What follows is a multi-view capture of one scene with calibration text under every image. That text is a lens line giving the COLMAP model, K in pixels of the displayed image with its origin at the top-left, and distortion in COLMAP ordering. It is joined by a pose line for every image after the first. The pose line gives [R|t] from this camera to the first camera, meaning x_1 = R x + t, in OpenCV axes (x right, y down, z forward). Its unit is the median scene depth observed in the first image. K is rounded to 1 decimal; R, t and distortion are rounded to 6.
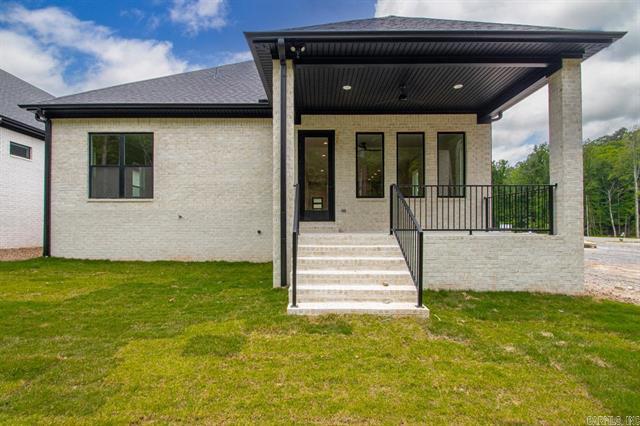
lens RADIAL K [[327.7, 0, 318.7], [0, 327.7, 222.6], [0, 0, 1]] dist [-0.001496, -0.000370]
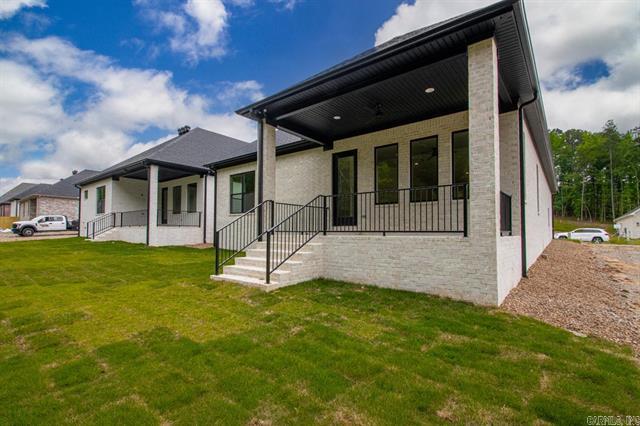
lens RADIAL K [[303.1, 0, 301.0], [0, 303.1, 225.3], [0, 0, 1]] dist [0.012762, 0.000053]
pose [[0.768408, -0.013511, -0.639818, 0.713854], [0.005781, 0.999883, -0.014172, 0.010759], [0.639935, 0.007191, 0.768396, 0.032083]]
